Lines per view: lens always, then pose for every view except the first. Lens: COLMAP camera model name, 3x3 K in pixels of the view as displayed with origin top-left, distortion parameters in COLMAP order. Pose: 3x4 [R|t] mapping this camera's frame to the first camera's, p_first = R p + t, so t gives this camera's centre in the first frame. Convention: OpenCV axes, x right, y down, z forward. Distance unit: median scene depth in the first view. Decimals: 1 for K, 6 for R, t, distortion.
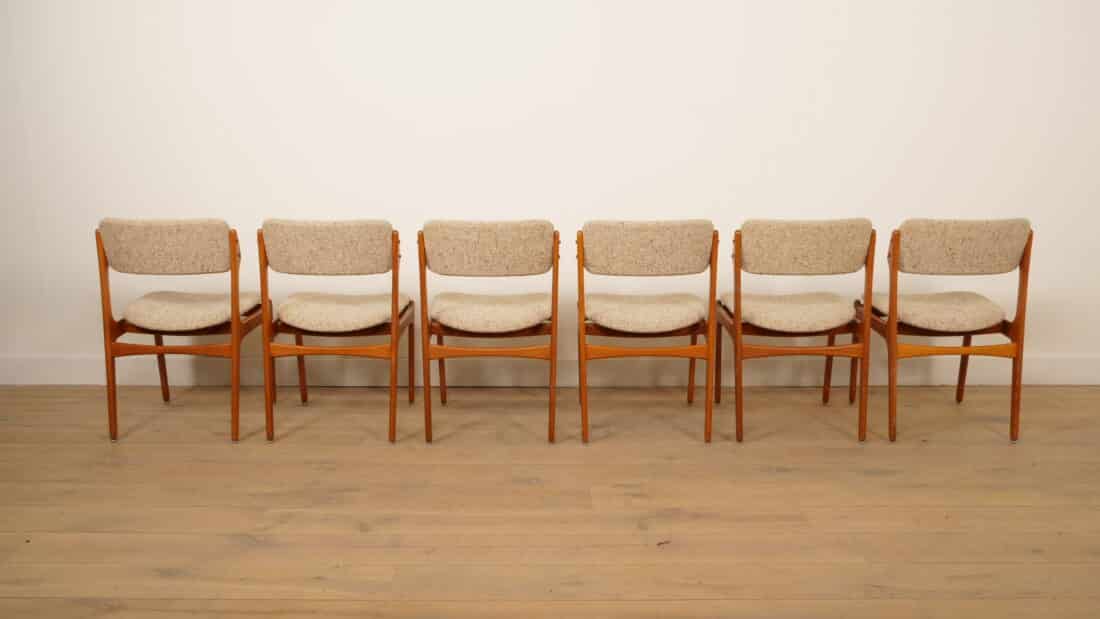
lens RADIAL K [[989.2, 0, 550.0], [0, 989.2, 309.5], [0, 0, 1]] dist [-0.021508, 0.001547]
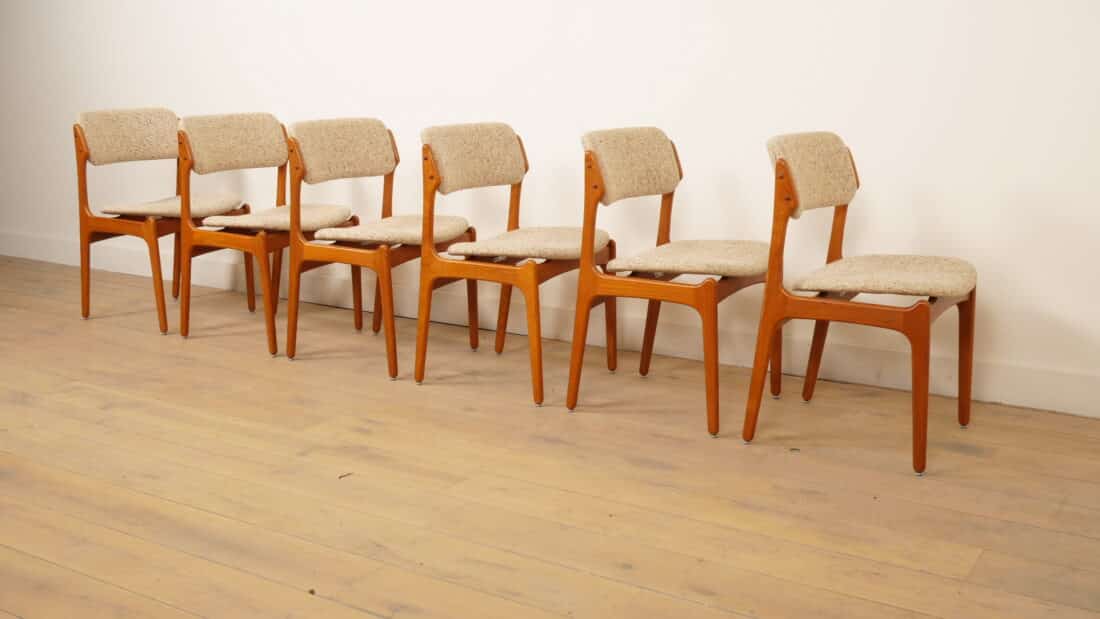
lens RADIAL K [[1257.6, 0, 550.0], [0, 1257.6, 309.5], [0, 0, 1]] dist [-0.013137, -0.005244]
pose [[0.832024, 0.113343, -0.543038, 0.862669], [-0.108088, 0.993266, 0.041705, 0.010803], [0.544108, 0.023996, 0.838672, 0.125667]]
